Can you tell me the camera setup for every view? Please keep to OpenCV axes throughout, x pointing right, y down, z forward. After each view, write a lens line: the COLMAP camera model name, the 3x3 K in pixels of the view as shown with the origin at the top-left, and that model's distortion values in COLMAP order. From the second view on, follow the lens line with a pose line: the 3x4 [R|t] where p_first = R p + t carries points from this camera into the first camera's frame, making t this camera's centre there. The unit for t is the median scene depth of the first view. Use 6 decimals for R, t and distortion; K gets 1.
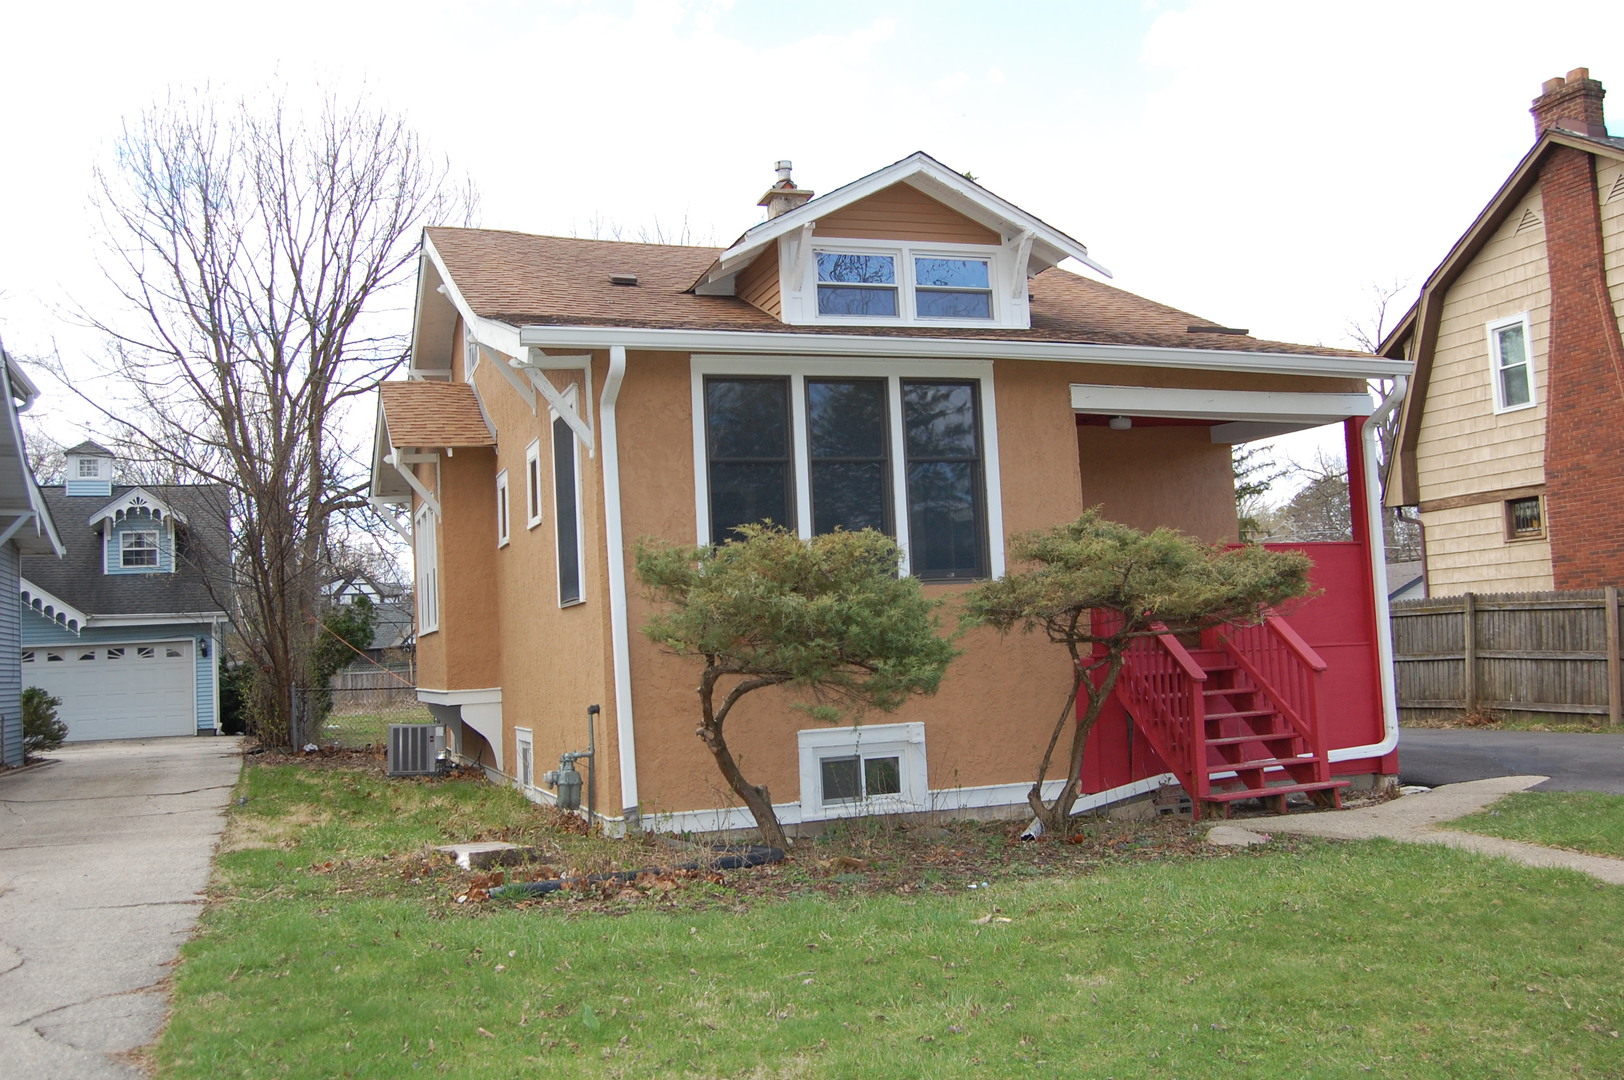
lens RADIAL K [[1525.2, 0, 815.3], [0, 1525.2, 533.3], [0, 0, 1]] dist [-0.011398, 0.000000]
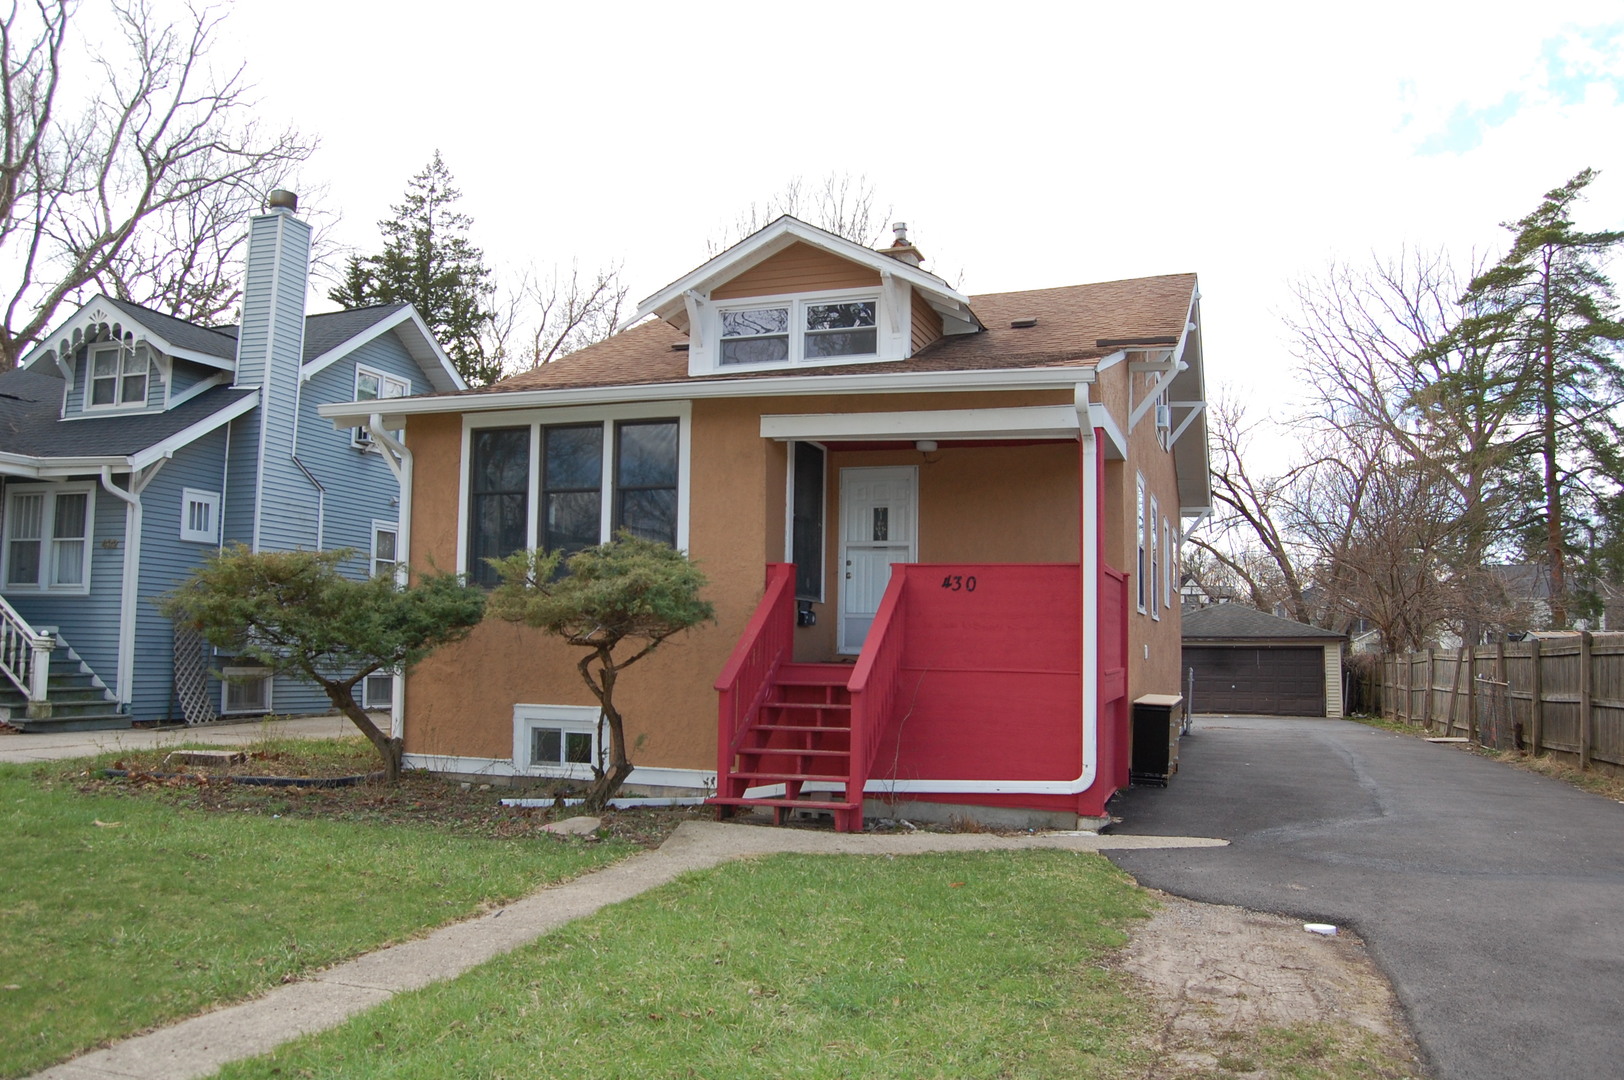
lens RADIAL K [[1263.1, 0, 809.1], [0, 1263.1, 548.7], [0, 0, 1]] dist [-0.008618, -0.000518]
pose [[0.764728, 0.012279, -0.644237, 0.700002], [-0.004546, 0.999896, 0.013662, -0.013066], [0.644338, -0.007519, 0.764704, 0.287057]]
